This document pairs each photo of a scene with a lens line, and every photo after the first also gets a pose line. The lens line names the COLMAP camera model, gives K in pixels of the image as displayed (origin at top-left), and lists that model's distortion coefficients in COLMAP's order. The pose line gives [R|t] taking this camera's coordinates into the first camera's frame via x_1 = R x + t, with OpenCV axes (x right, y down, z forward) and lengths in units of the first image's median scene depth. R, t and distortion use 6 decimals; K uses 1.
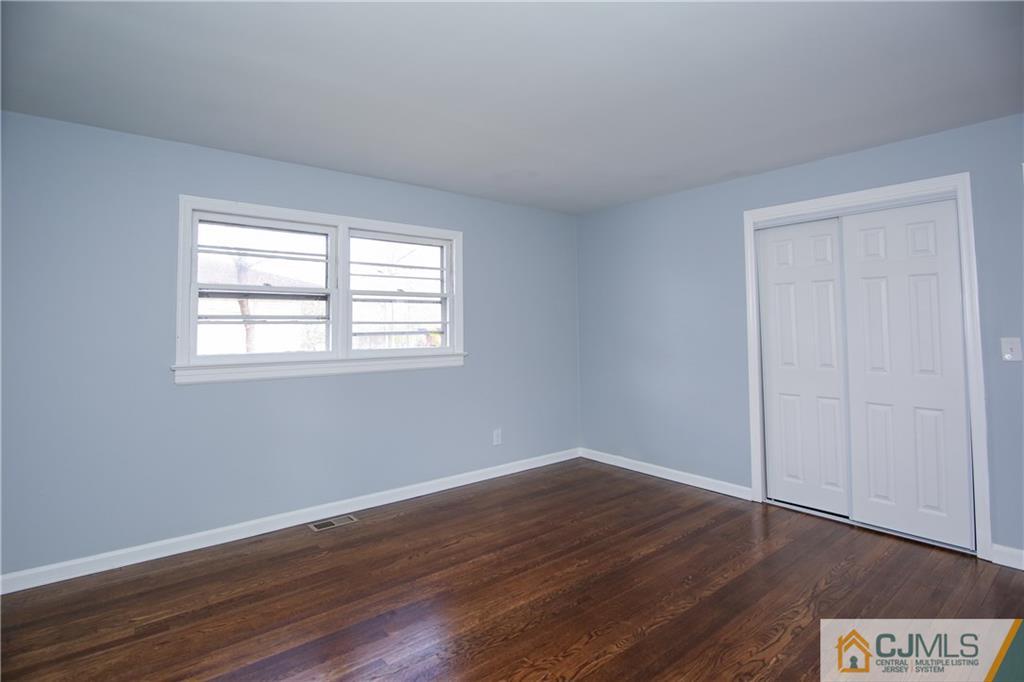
lens RADIAL K [[510.1, 0, 507.8], [0, 510.1, 299.9], [0, 0, 1]] dist [-0.018880, -0.000319]
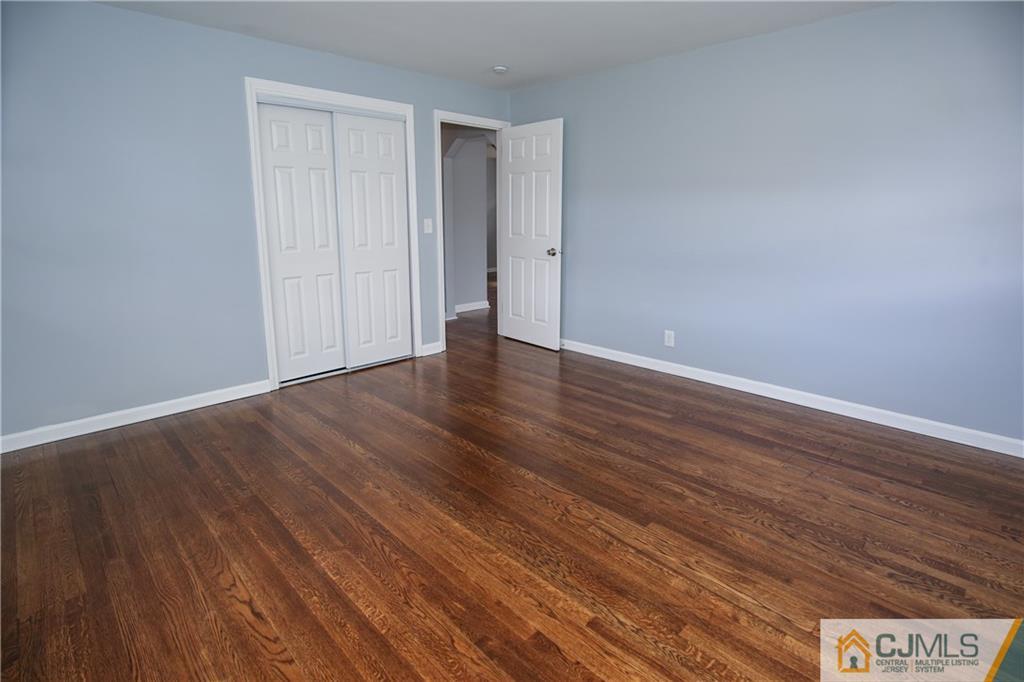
lens RADIAL K [[510.1, 0, 507.8], [0, 510.1, 299.9], [0, 0, 1]] dist [-0.018880, -0.000319]
pose [[-0.094160, -0.157920, 0.982952, -0.562682], [-0.050296, 0.986833, 0.153726, 0.054244], [-0.994286, -0.034964, -0.100863, 0.730880]]
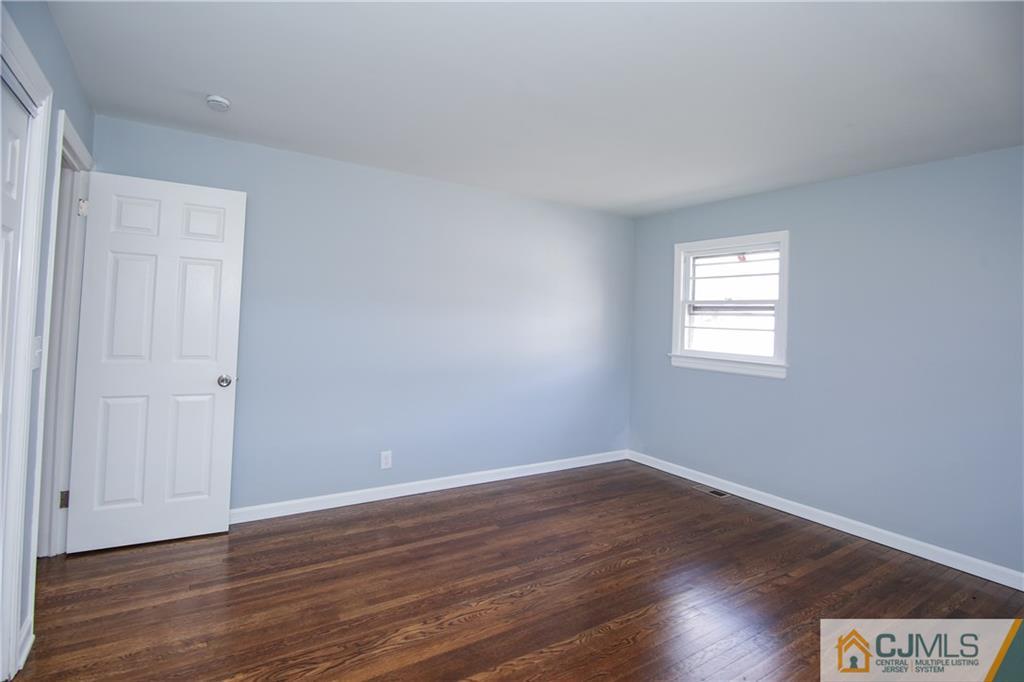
lens RADIAL K [[510.1, 0, 507.8], [0, 510.1, 299.9], [0, 0, 1]] dist [-0.018880, -0.000319]
pose [[-0.993807, -0.018993, 0.109484, 0.203677], [-0.029046, 0.995430, -0.090968, 0.055646], [-0.107255, -0.093585, -0.989817, 1.339124]]
